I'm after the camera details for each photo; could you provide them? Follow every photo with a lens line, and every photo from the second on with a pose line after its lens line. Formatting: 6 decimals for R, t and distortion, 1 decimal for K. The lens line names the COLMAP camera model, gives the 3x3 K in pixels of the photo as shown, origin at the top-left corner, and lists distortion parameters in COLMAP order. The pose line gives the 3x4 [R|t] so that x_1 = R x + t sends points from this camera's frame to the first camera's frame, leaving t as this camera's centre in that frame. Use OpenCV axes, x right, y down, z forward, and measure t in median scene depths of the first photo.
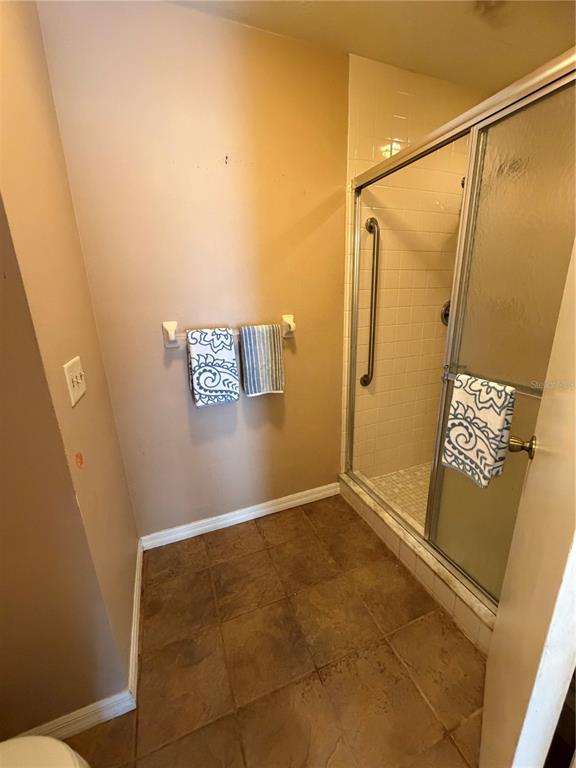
lens RADIAL K [[306.8, 0, 290.5], [0, 306.8, 380.8], [0, 0, 1]] dist [-0.001858, 0.000142]
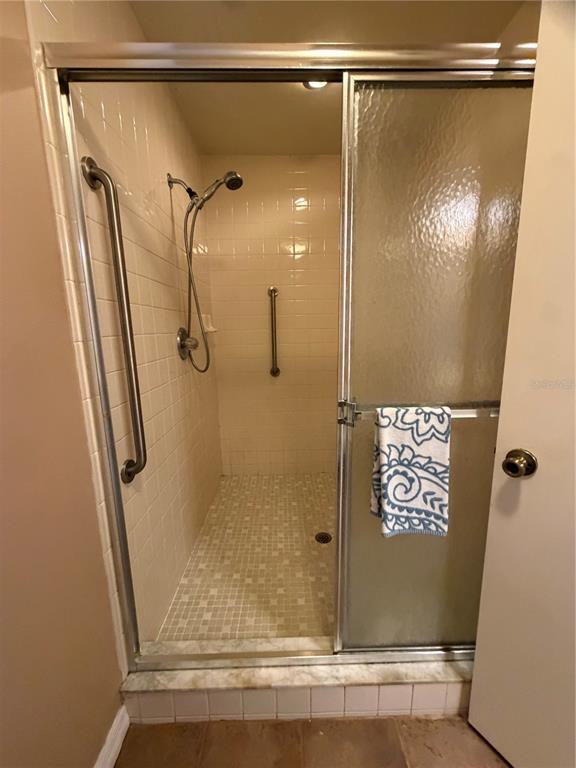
lens RADIAL K [[306.8, 0, 286.8], [0, 306.8, 380.8], [0, 0, 1]] dist [-0.001858, 0.000142]
pose [[0.363830, -0.140283, 0.920841, -0.206017], [0.259240, 0.964785, 0.044550, -0.181035], [-0.894663, 0.222510, 0.387385, 0.919511]]
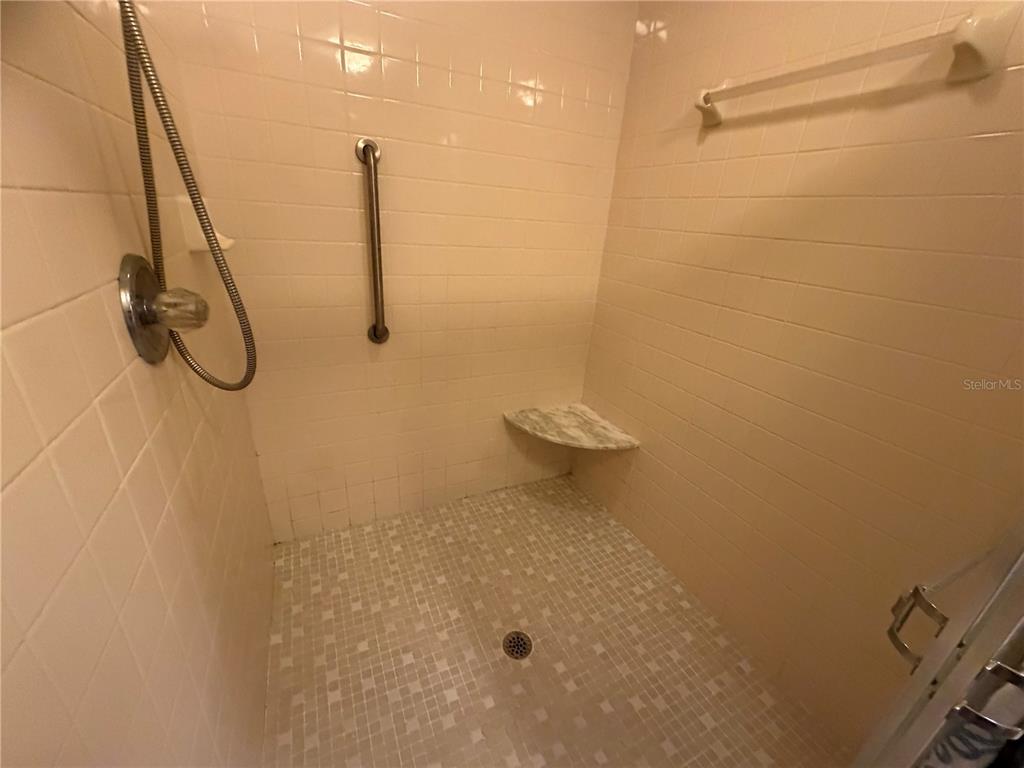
lens RADIAL K [[409.0, 0, 512.2], [0, 409.0, 385.3], [0, 0, 1]] dist [-0.001858, 0.000142]
pose [[-0.065387, -0.351952, 0.933732, 0.354576], [0.203791, 0.911302, 0.357768, -0.408491], [-0.976828, 0.213679, 0.012137, 1.381733]]
